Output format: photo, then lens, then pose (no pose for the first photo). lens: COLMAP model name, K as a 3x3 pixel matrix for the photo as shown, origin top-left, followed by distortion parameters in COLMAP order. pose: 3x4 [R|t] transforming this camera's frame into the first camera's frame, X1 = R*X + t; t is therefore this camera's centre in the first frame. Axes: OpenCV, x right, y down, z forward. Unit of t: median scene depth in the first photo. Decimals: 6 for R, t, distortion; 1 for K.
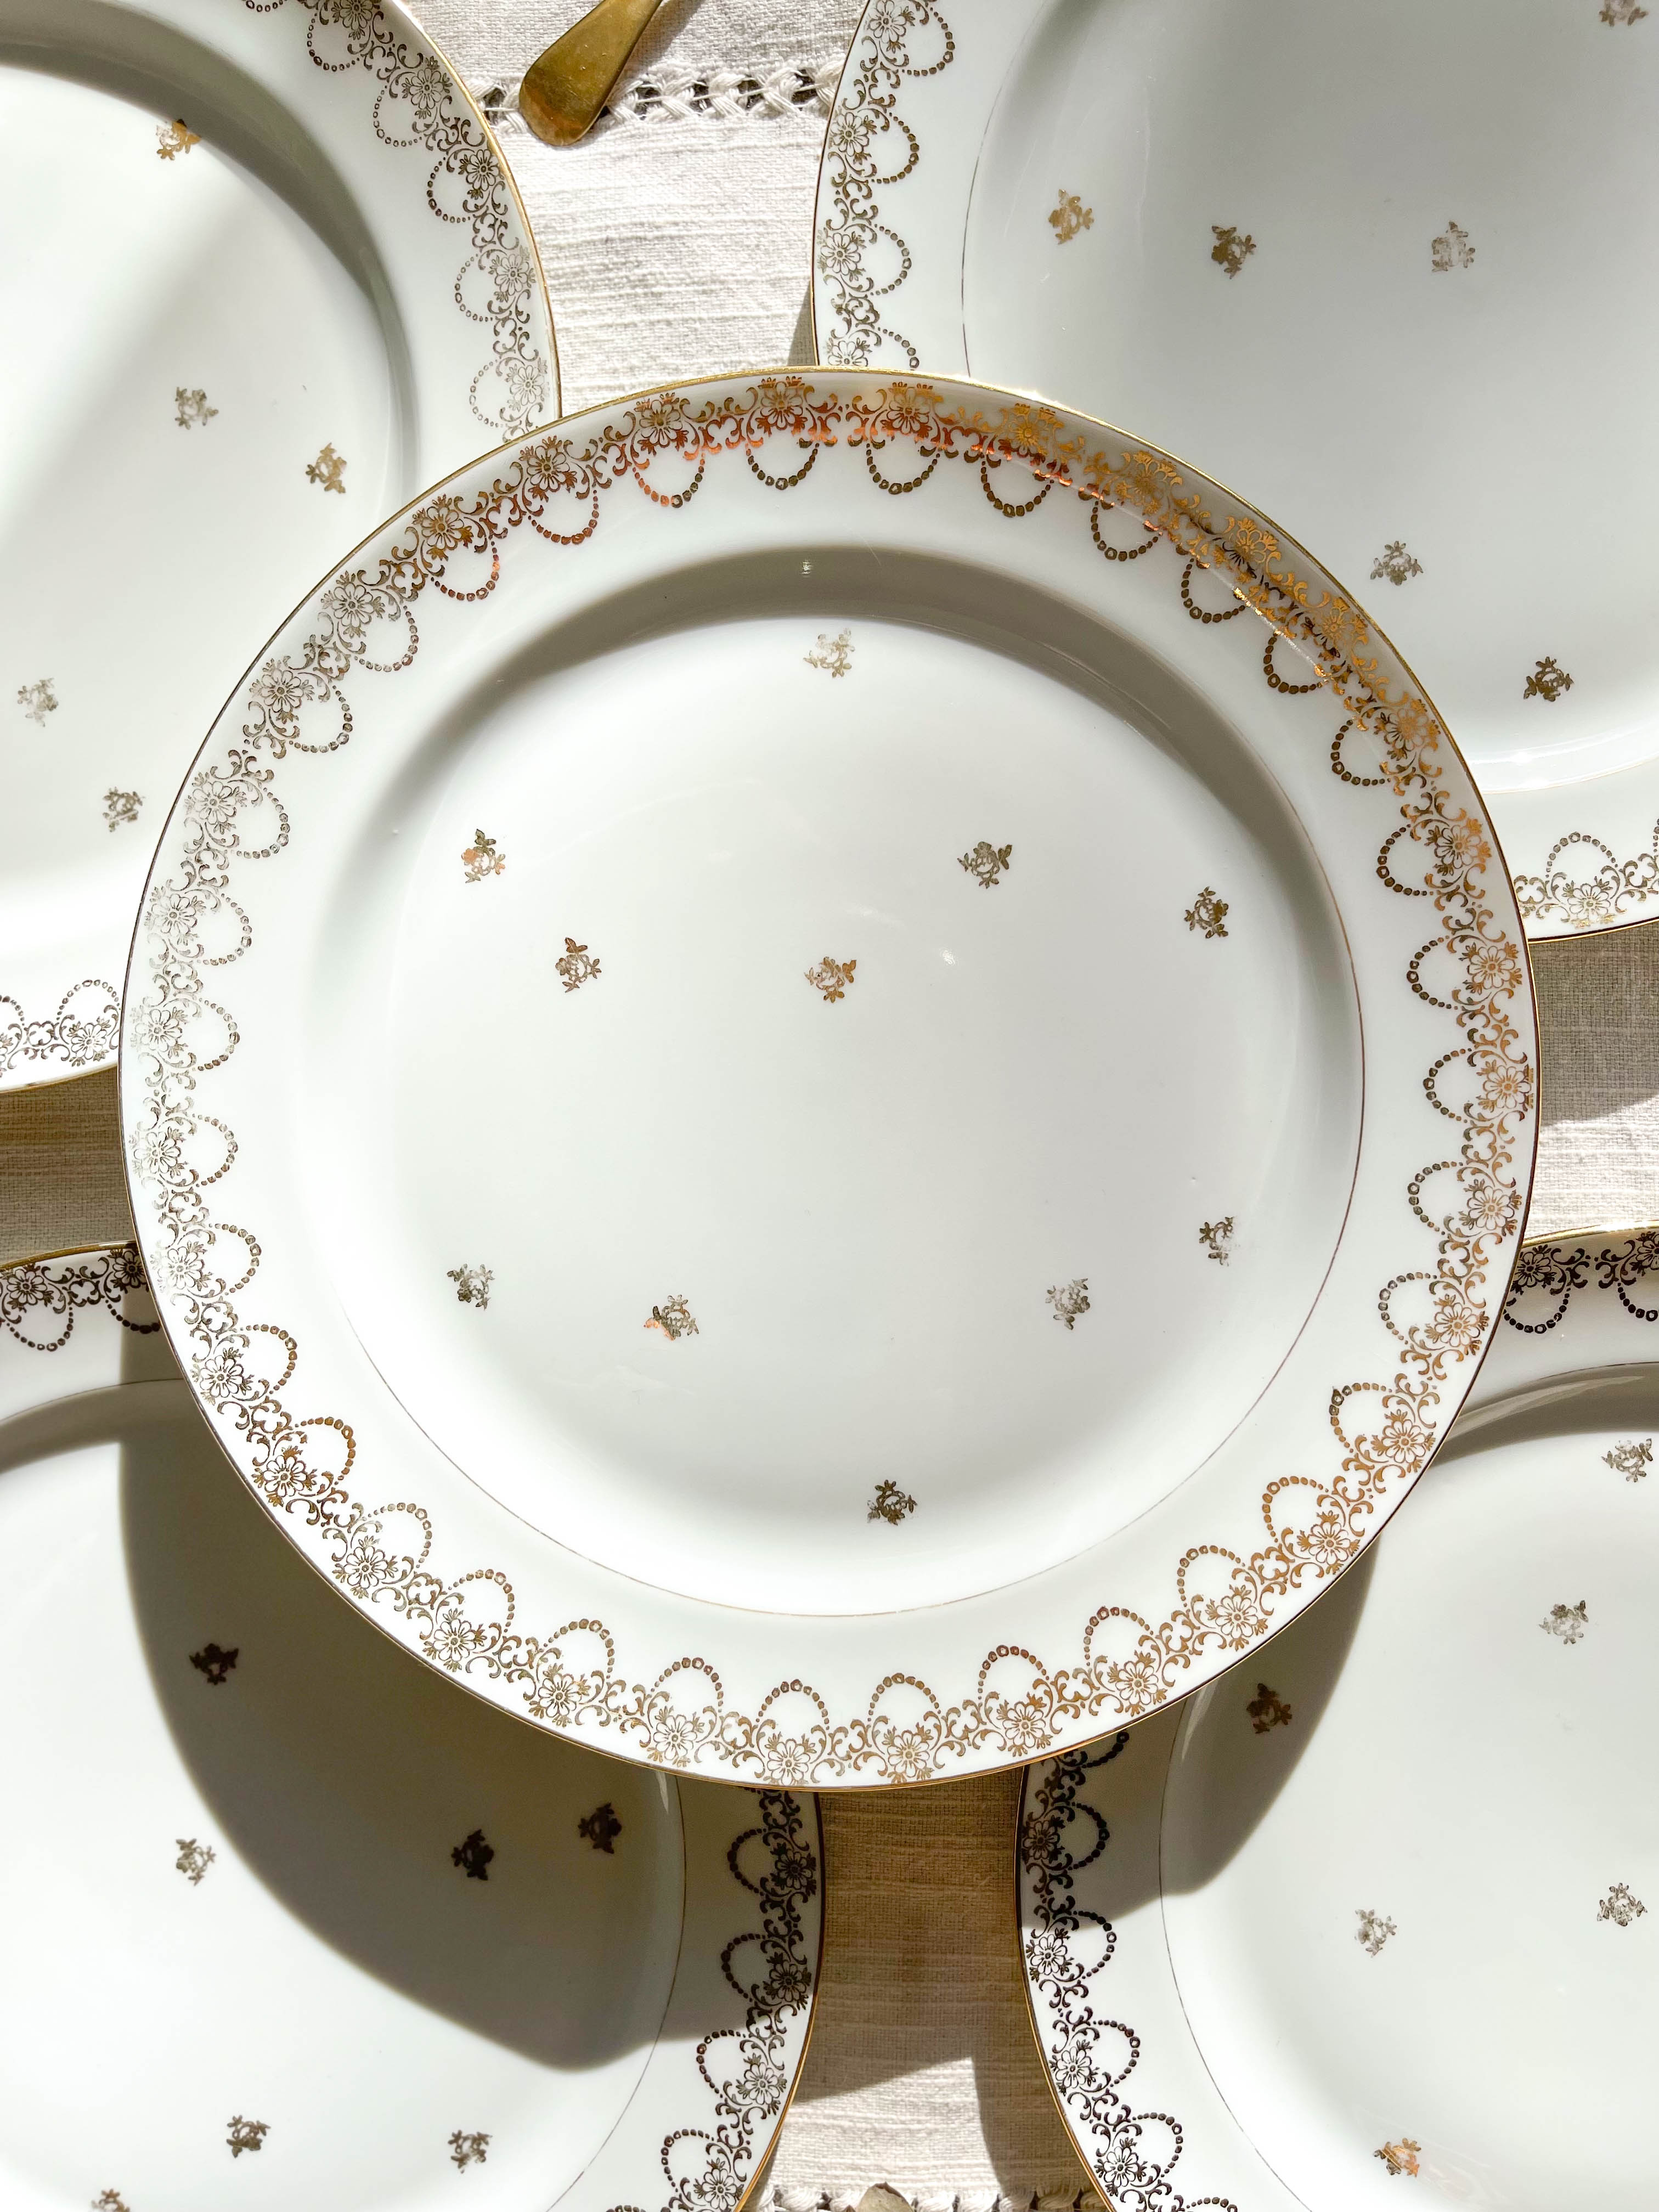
lens RADIAL K [[1616.3, 0, 836.8], [0, 1616.3, 1123.9], [0, 0, 1]] dist [-0.001615, -0.003624]
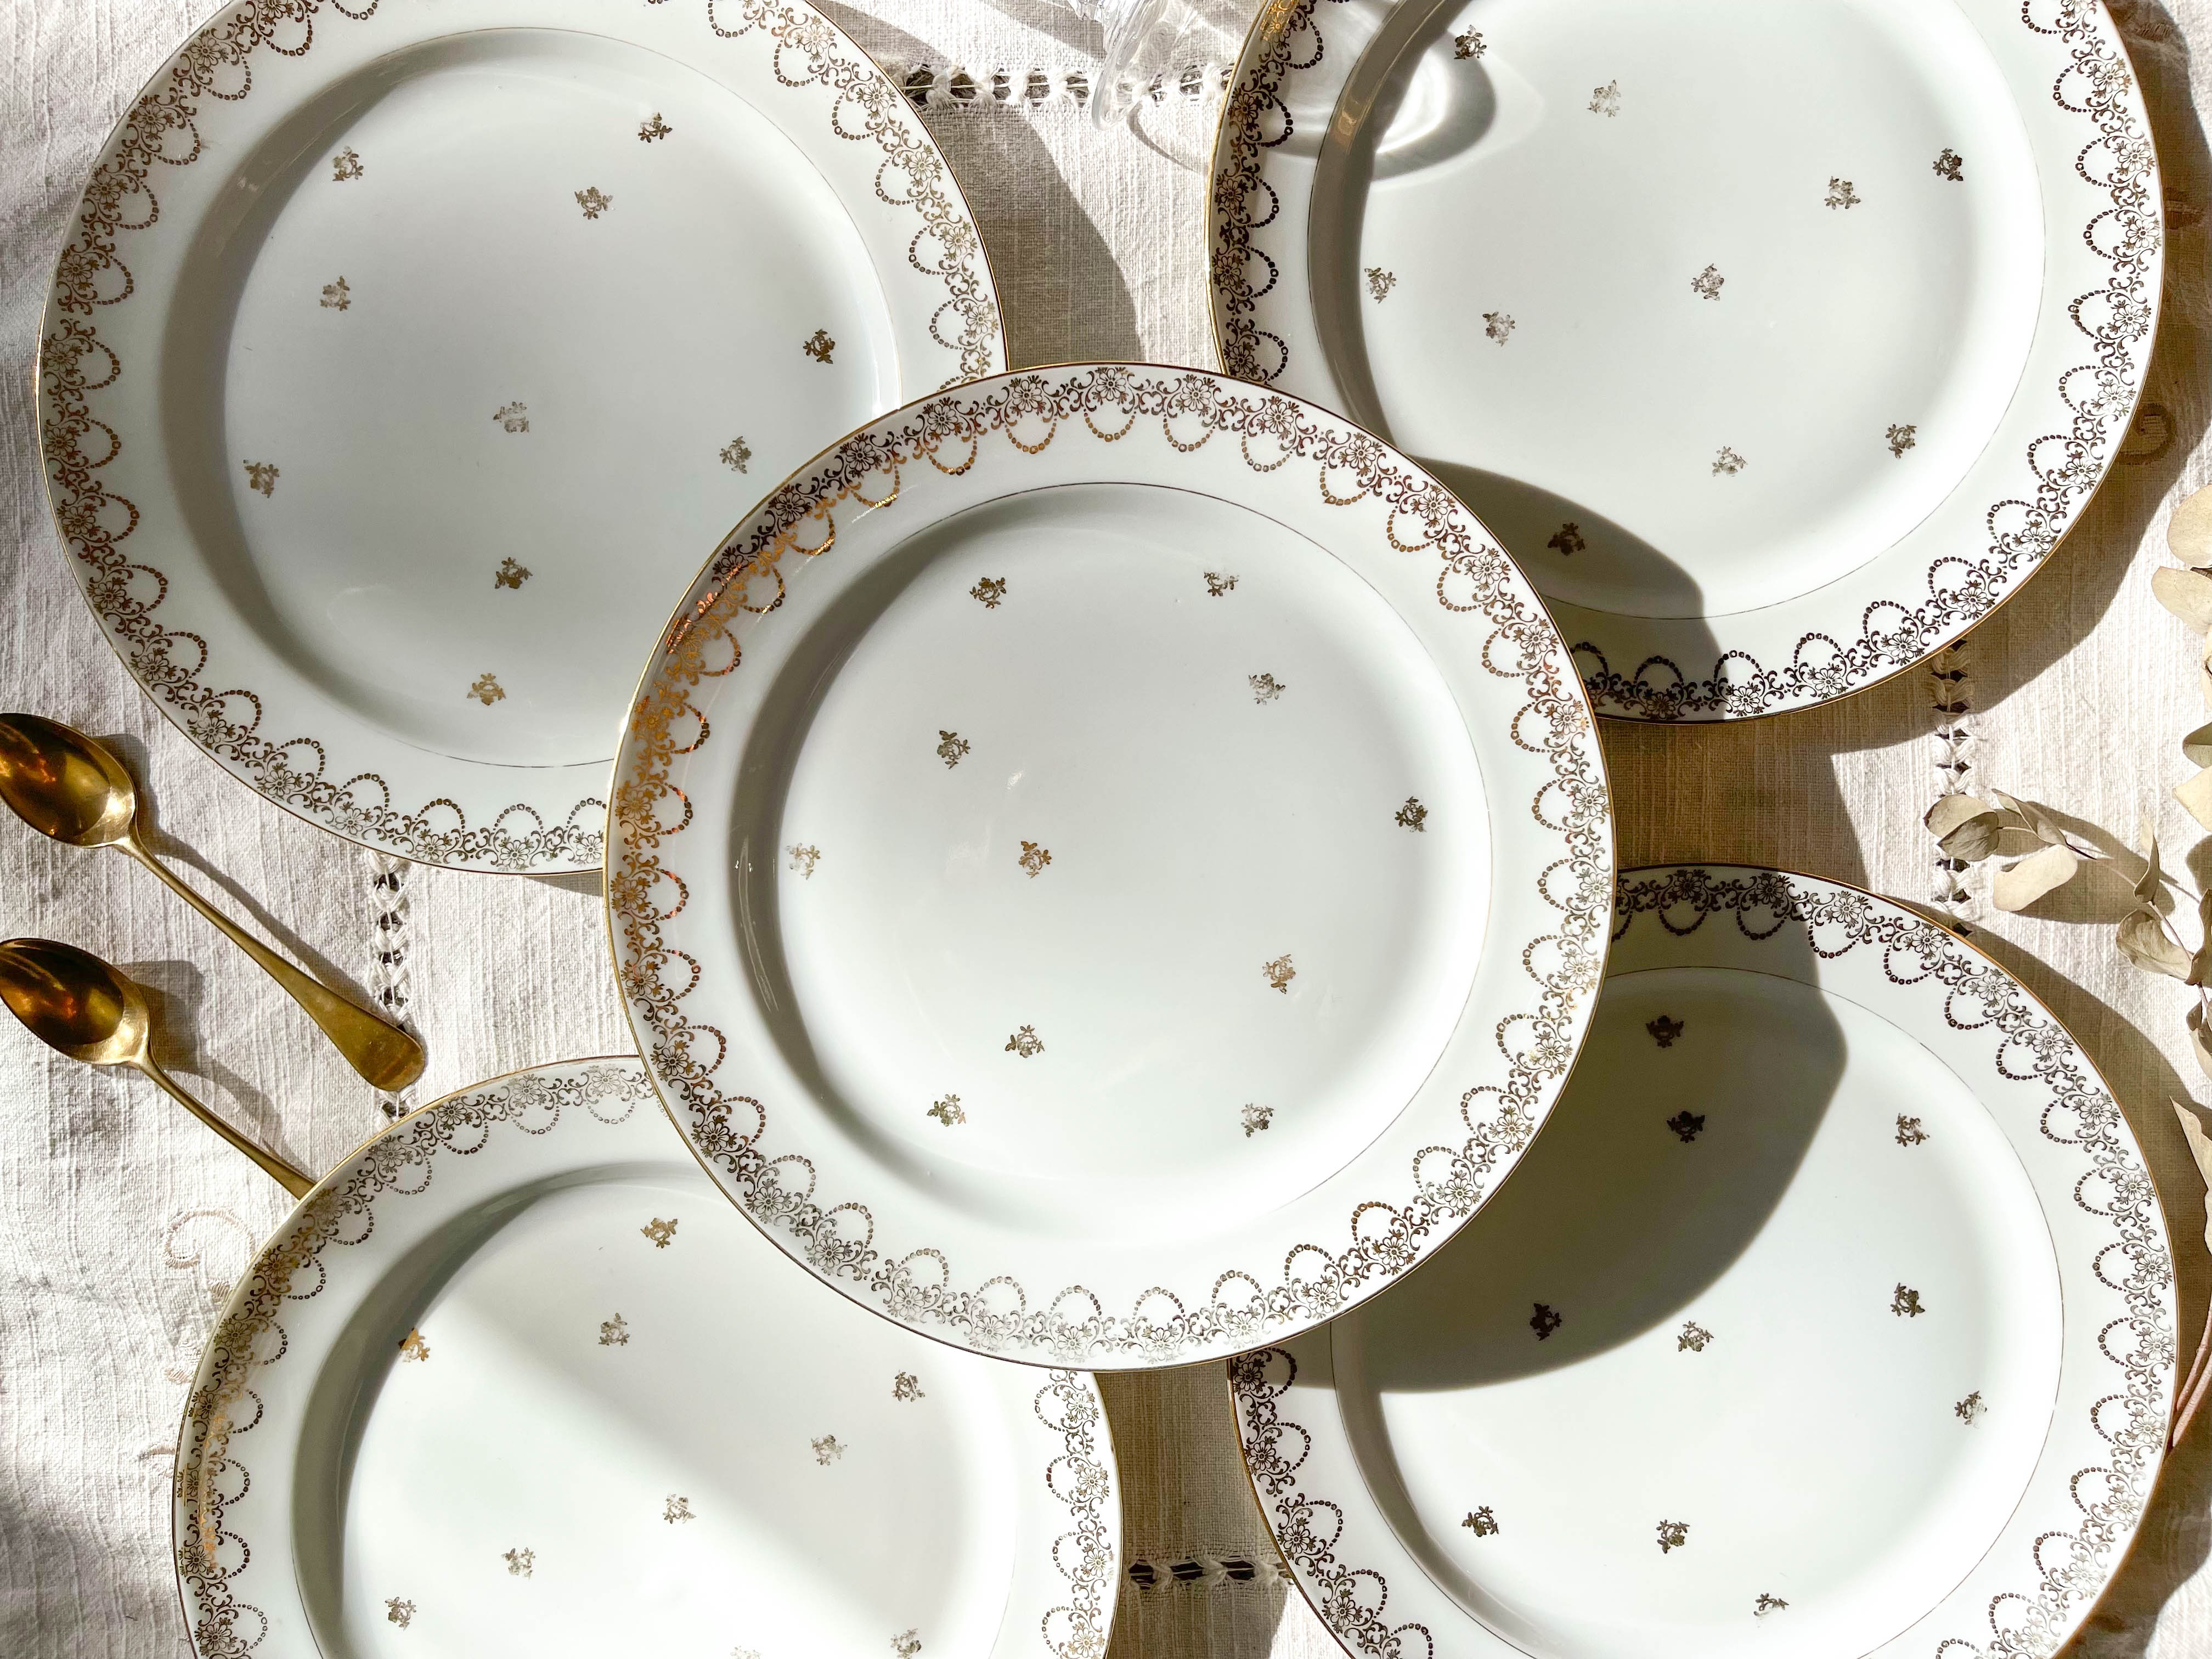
lens RADIAL K [[1616.3, 0, 1128.3], [0, 1616.3, 830.8], [0, 0, 1]] dist [-0.001615, -0.003624]
pose [[-0.002345, -0.999408, 0.034311, -0.027275], [0.999784, -0.003052, -0.020580, 0.020035], [0.020672, 0.034255, 0.999199, -0.397545]]
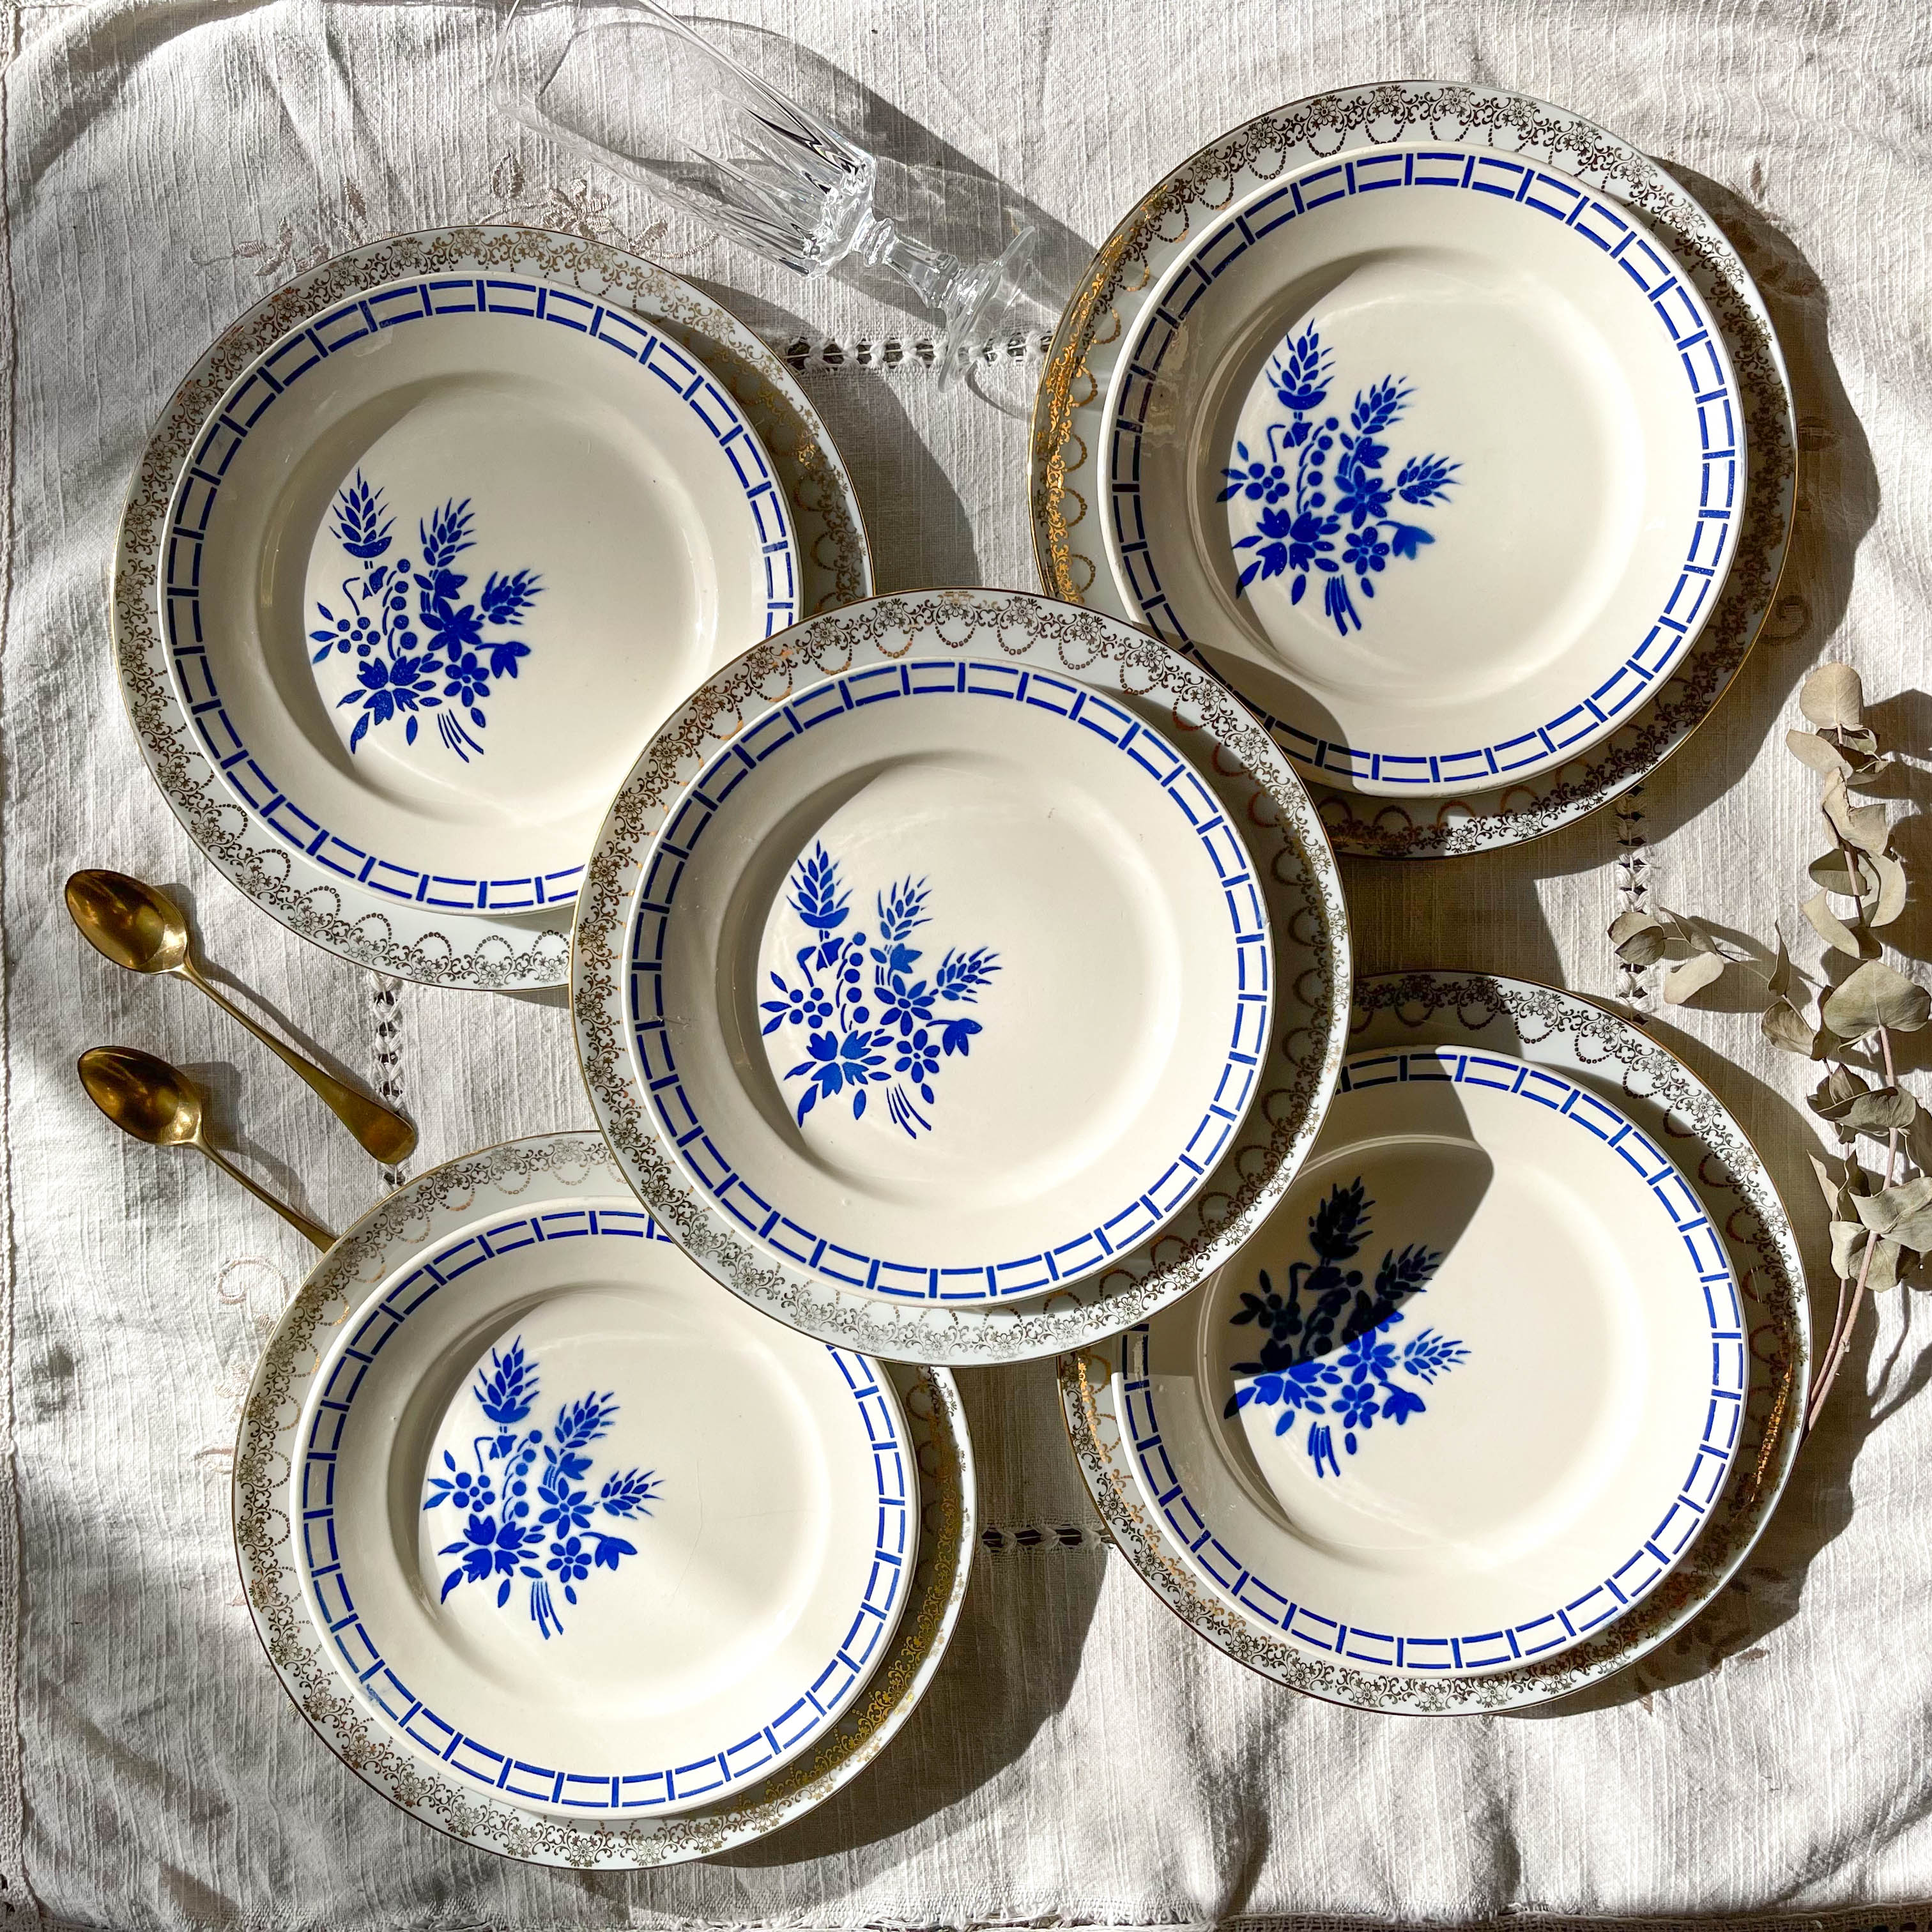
lens RADIAL K [[1958.2, 0, 939.0], [0, 1958.2, 973.0], [0, 0, 1]] dist [-0.002903, 0.000000]
pose [[-0.015429, -0.999846, 0.008408, -0.021657], [0.999316, -0.015702, -0.033495, 0.024737], [0.033622, 0.007885, 0.999404, -1.173236]]
